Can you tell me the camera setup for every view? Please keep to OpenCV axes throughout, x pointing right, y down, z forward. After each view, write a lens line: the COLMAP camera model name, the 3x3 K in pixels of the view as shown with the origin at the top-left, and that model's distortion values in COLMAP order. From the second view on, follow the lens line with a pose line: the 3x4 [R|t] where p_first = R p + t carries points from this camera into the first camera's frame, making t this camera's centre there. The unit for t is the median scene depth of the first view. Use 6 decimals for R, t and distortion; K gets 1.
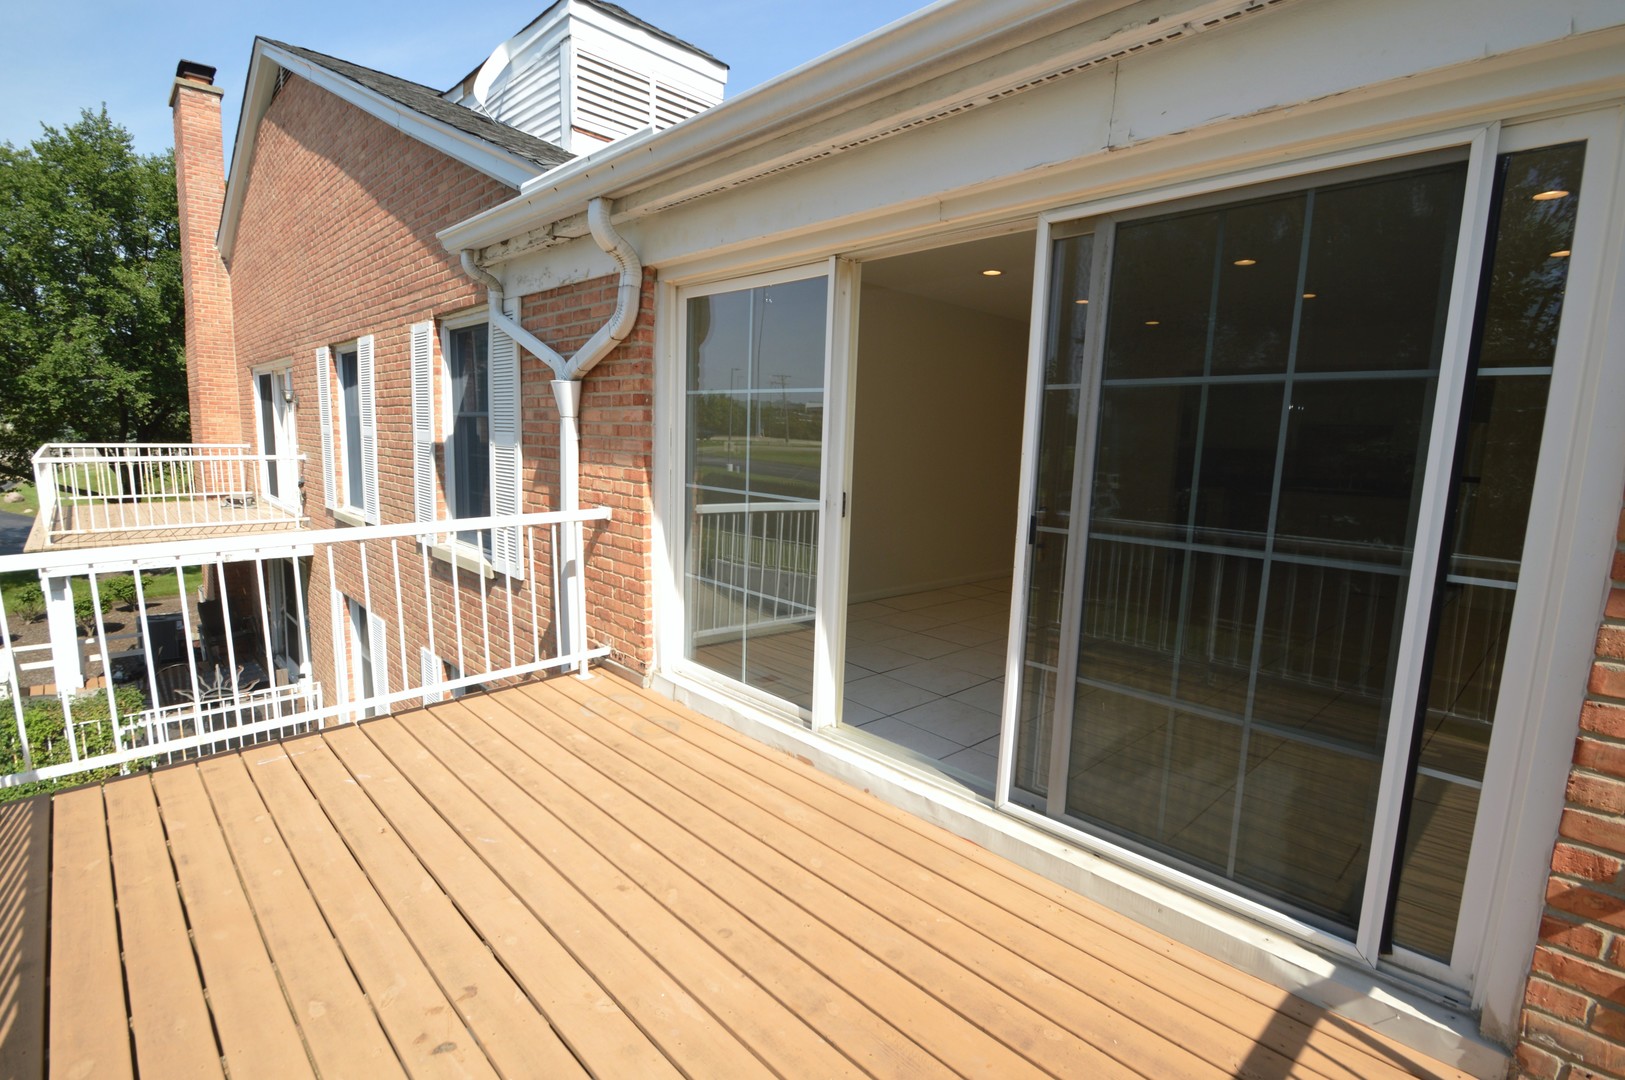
lens RADIAL K [[734.9, 0, 822.4], [0, 734.9, 541.8], [0, 0, 1]] dist [-0.030944, 0.000034]
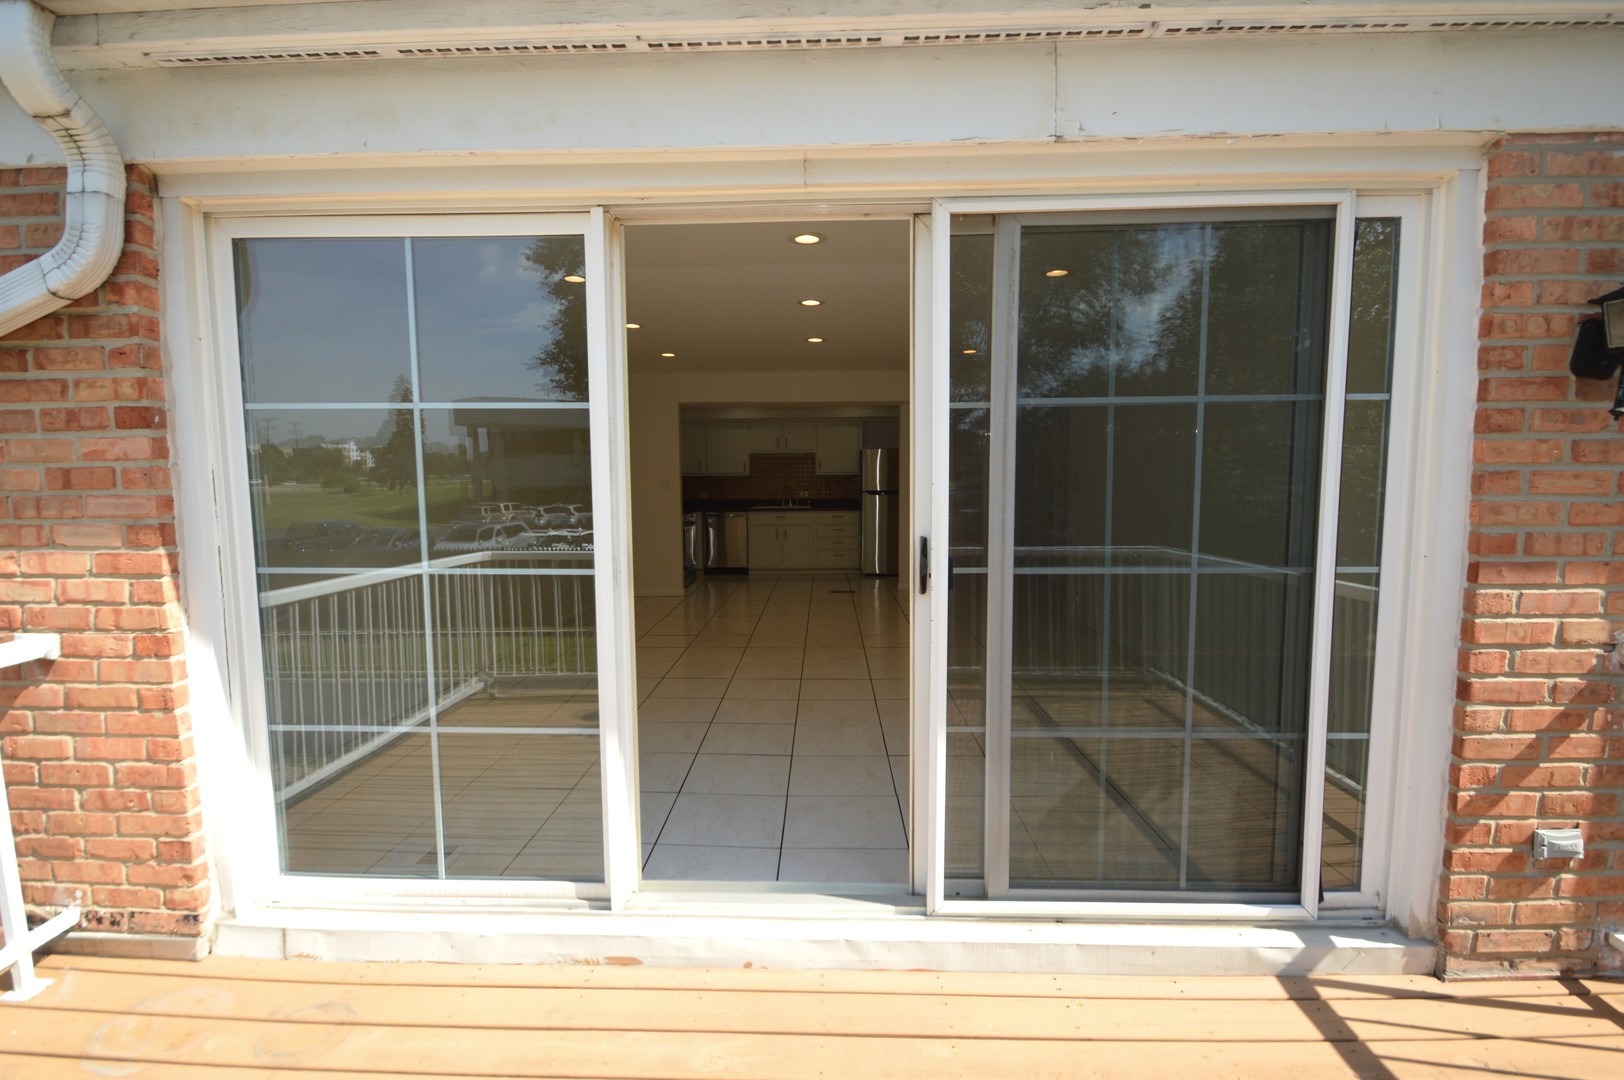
lens RADIAL K [[731.2, 0, 783.8], [0, 731.2, 538.2], [0, 0, 1]] dist [0.001781, -0.012638]
pose [[0.731860, -0.099673, 0.674126, -0.279685], [0.126229, 0.991954, 0.009625, -0.059368], [-0.669662, 0.078050, 0.738553, 0.334445]]
